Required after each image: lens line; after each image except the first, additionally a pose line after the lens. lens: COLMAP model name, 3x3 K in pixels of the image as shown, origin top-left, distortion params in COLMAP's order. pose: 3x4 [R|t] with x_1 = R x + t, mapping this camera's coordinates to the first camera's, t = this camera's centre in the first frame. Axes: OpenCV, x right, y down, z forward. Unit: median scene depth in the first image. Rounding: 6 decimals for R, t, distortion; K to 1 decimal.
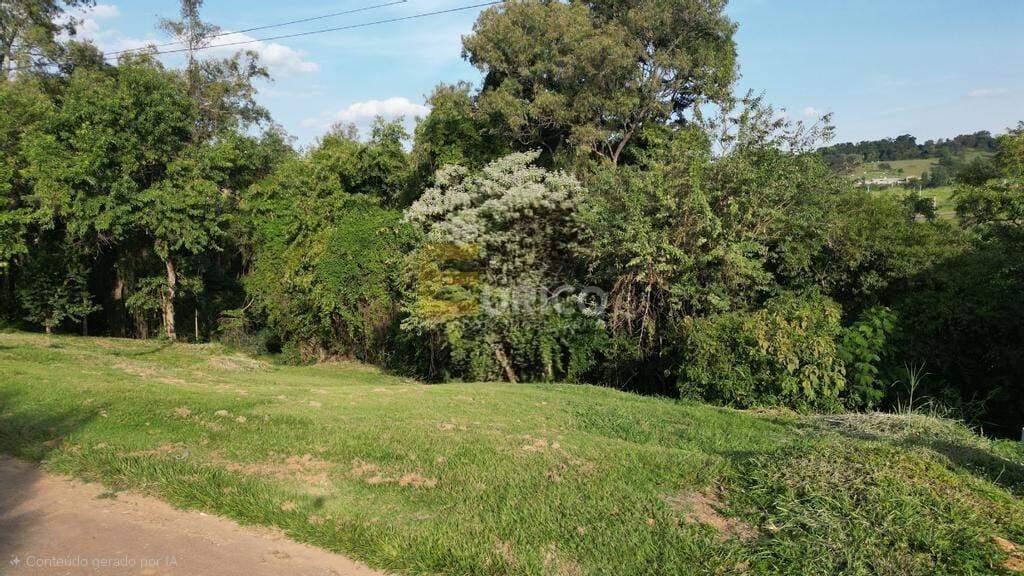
lens RADIAL K [[722.0, 0, 518.1], [0, 722.0, 293.9], [0, 0, 1]] dist [0.075262, -0.034047]
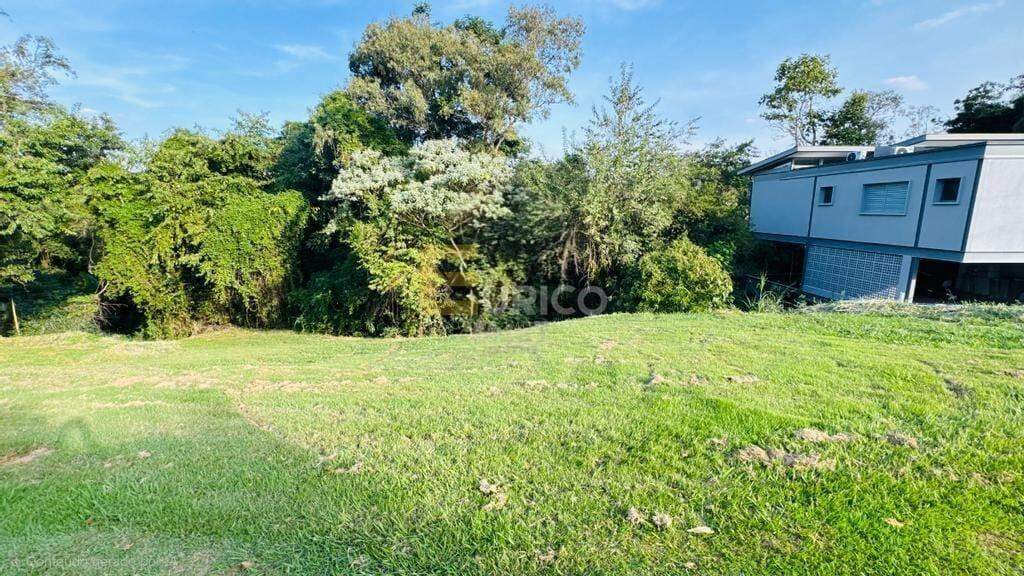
lens RADIAL K [[408.8, 0, 507.9], [0, 408.8, 288.5], [0, 0, 1]] dist [0.011920, 0.000680]
pose [[0.851533, -0.105492, 0.513579, -0.215944], [0.072331, 0.993819, 0.084208, 0.006965], [-0.519288, -0.034558, 0.853900, 0.249227]]
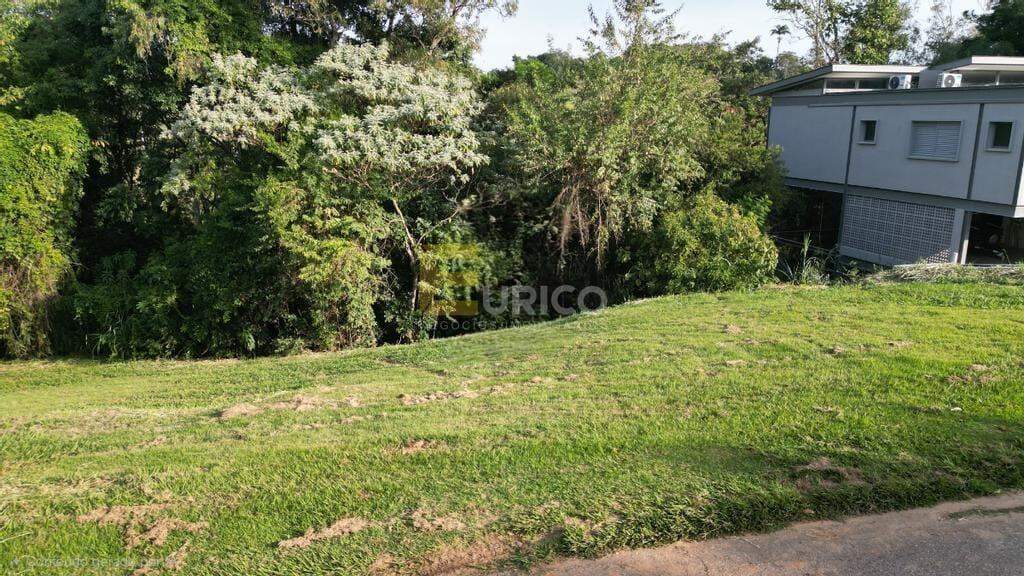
lens RADIAL K [[722.0, 0, 505.5], [0, 722.0, 294.2], [0, 0, 1]] dist [0.075262, -0.034047]
pose [[0.687649, -0.175383, 0.704542, -0.384131], [0.093053, 0.983672, 0.154045, -0.023677], [-0.720055, -0.040369, 0.692741, 0.235038]]
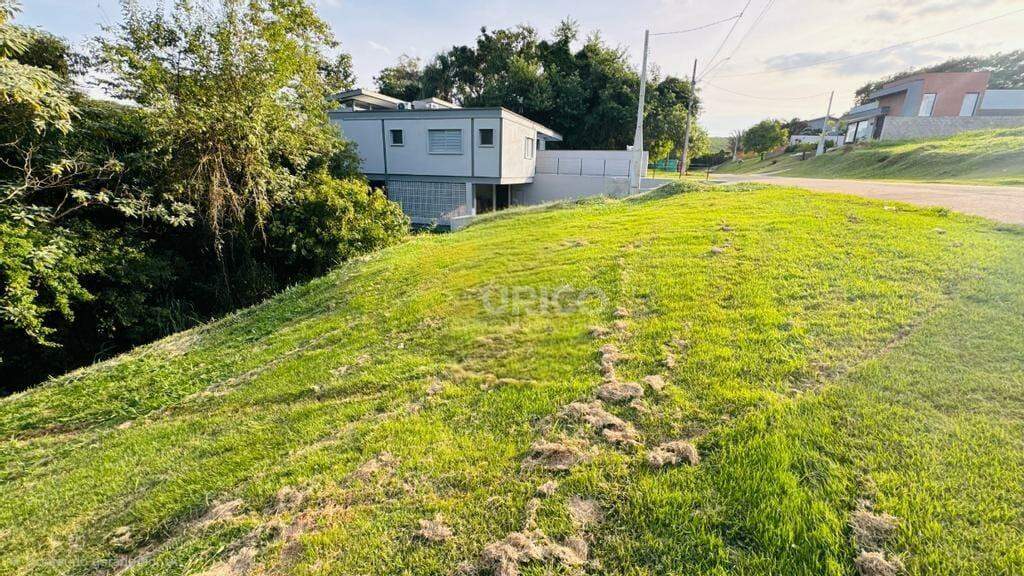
lens RADIAL K [[408.8, 0, 511.5], [0, 408.8, 287.6], [0, 0, 1]] dist [0.011920, 0.000680]
pose [[-0.227597, -0.275640, 0.933928, -0.273665], [0.103270, 0.946858, 0.304623, 0.007740], [-0.968264, 0.165778, -0.187036, 0.471776]]
